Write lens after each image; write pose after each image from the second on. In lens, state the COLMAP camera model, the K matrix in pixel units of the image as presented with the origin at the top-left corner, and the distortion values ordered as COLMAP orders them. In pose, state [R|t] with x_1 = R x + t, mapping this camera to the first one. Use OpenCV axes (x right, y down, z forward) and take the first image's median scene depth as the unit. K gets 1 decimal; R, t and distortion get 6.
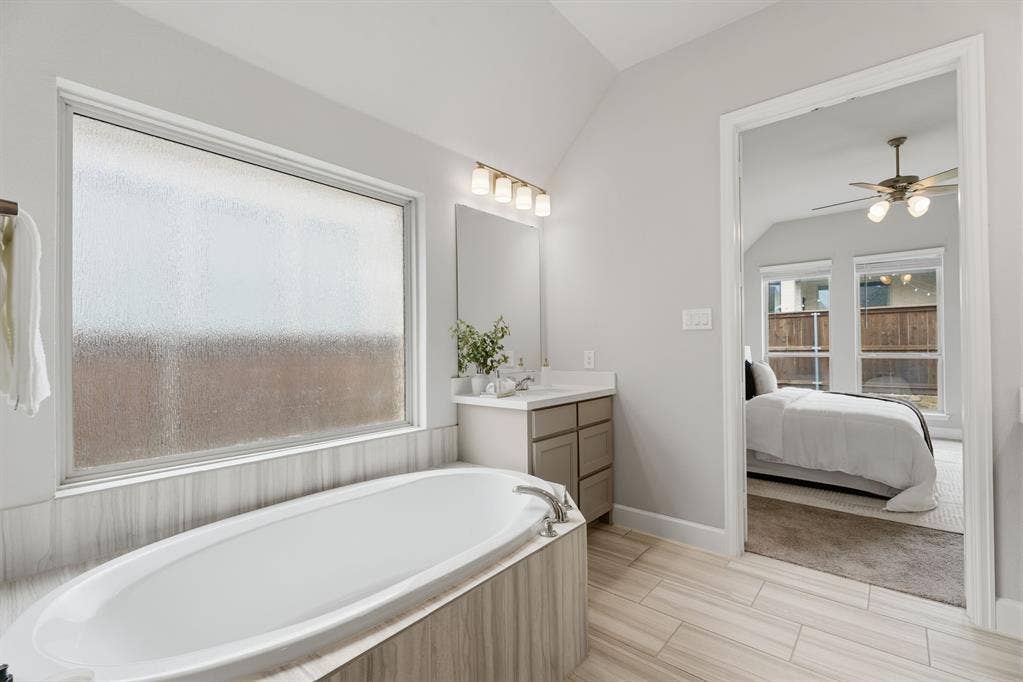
lens RADIAL K [[450.4, 0, 508.0], [0, 450.4, 341.2], [0, 0, 1]] dist [0.004047, 0.000295]
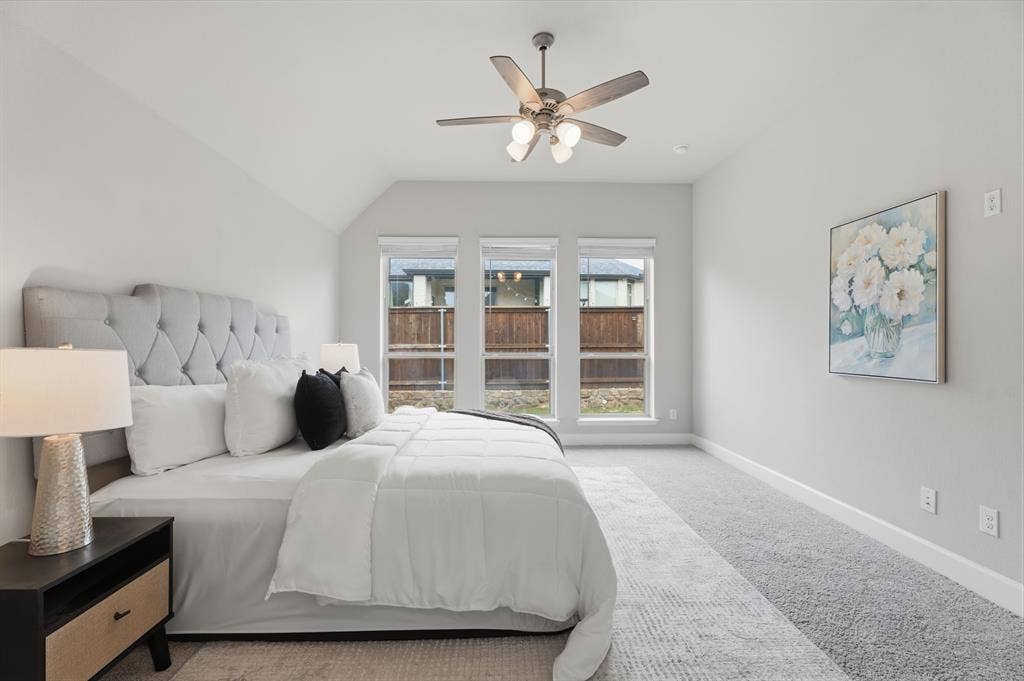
lens RADIAL K [[450.8, 0, 508.5], [0, 450.8, 340.7], [0, 0, 1]] dist [0.004047, 0.000295]
pose [[0.736788, 0.011299, 0.676029, 0.167340], [-0.015255, 0.999884, -0.000087, 0.002032], [-0.675951, -0.010249, 0.736875, 0.240059]]
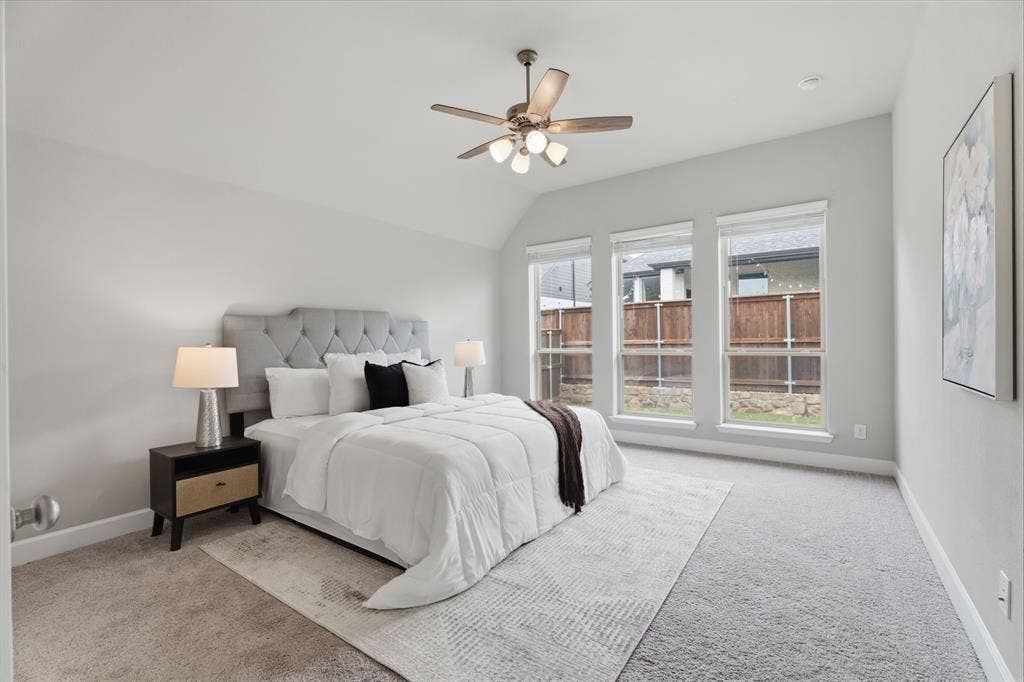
lens RADIAL K [[450.8, 0, 508.5], [0, 450.8, 341.2], [0, 0, 1]] dist [0.004047, 0.000295]
pose [[0.995706, -0.005499, 0.092413, 0.341427], [0.004177, 0.999886, 0.014497, -0.000495], [-0.092482, -0.014049, 0.995615, 0.126065]]
